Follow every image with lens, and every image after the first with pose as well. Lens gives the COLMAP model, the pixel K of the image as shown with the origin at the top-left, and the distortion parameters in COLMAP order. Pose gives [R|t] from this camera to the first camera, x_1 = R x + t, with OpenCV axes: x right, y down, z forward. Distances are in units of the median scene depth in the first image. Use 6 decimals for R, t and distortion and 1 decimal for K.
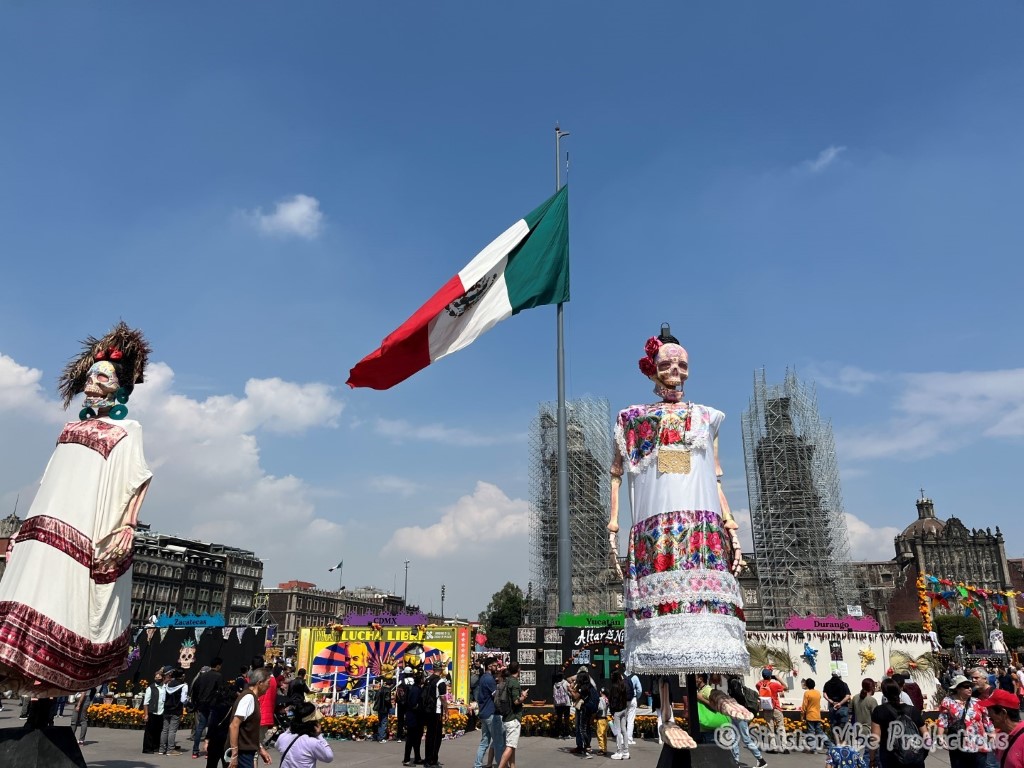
lens RADIAL K [[778.3, 0, 505.3], [0, 778.3, 384.9], [0, 0, 1]] dist [0.076482, -0.106102]
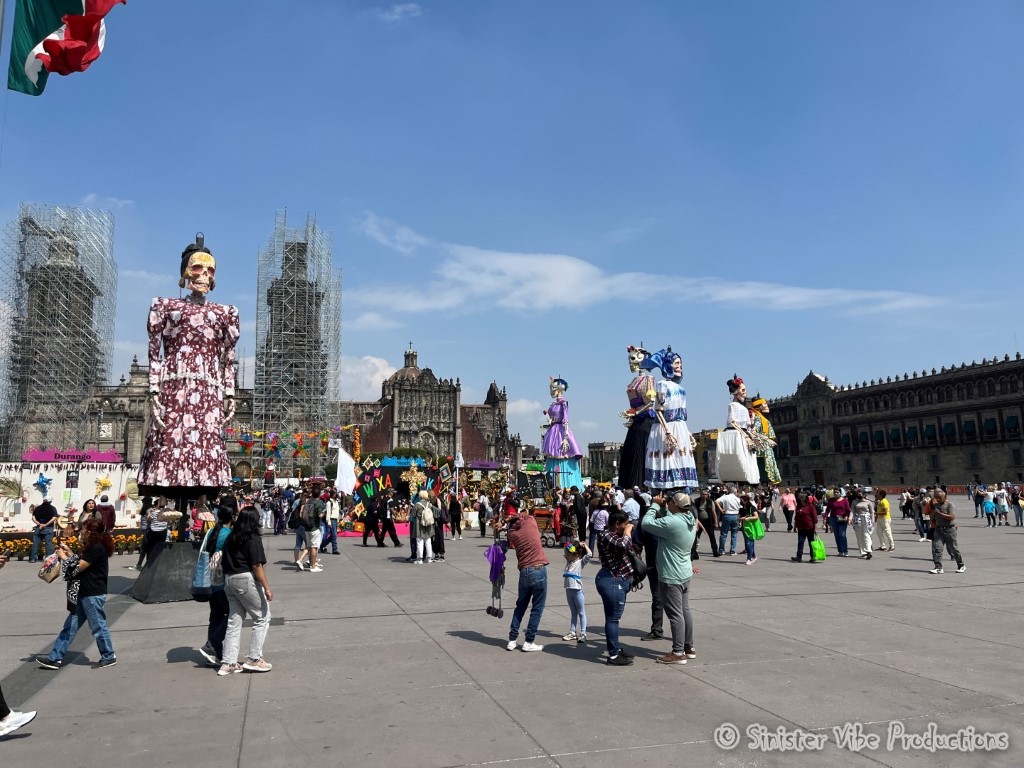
lens RADIAL K [[778.3, 0, 505.3], [0, 778.3, 384.9], [0, 0, 1]] dist [0.076482, -0.106102]
pose [[0.840166, 0.057233, 0.539301, 0.324179], [-0.166729, 0.973515, 0.156430, -0.061377], [-0.516065, -0.221344, 0.827456, -0.184703]]
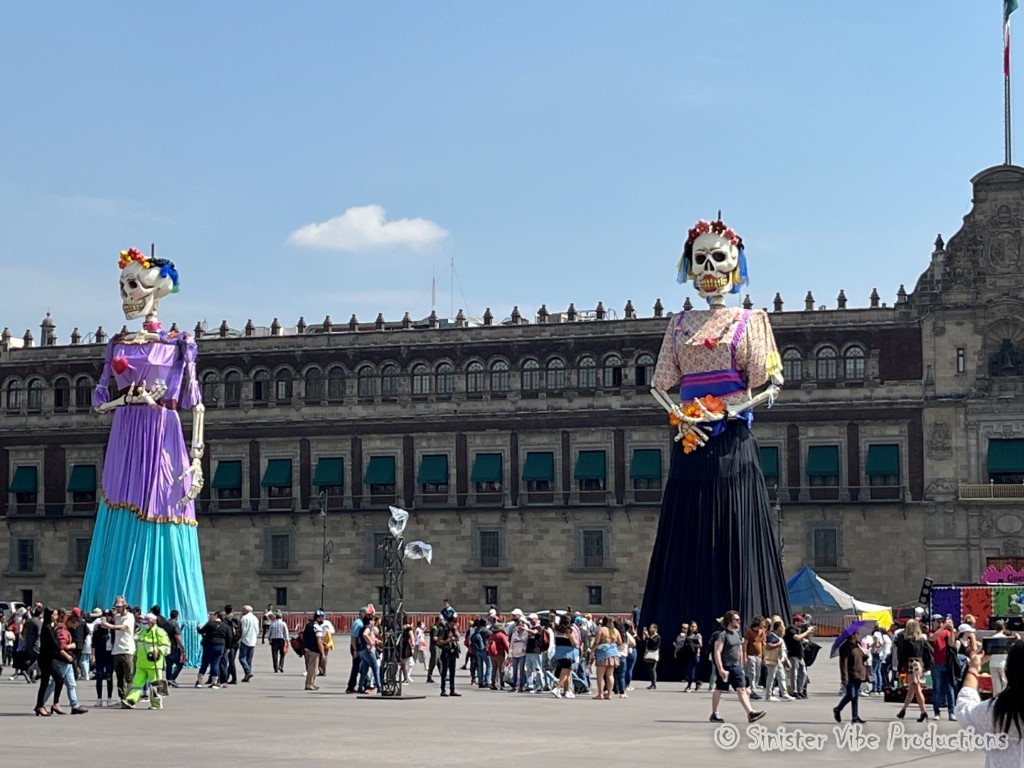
lens RADIAL K [[2323.9, 0, 512.0], [0, 2323.9, 384.0], [0, 0, 1]] dist [0.189580, -0.063598]
pose [[0.101717, 0.090150, 0.990720, -0.762425], [-0.338990, 0.939424, -0.050678, 0.627239], [-0.935275, -0.330689, 0.126115, 1.824449]]
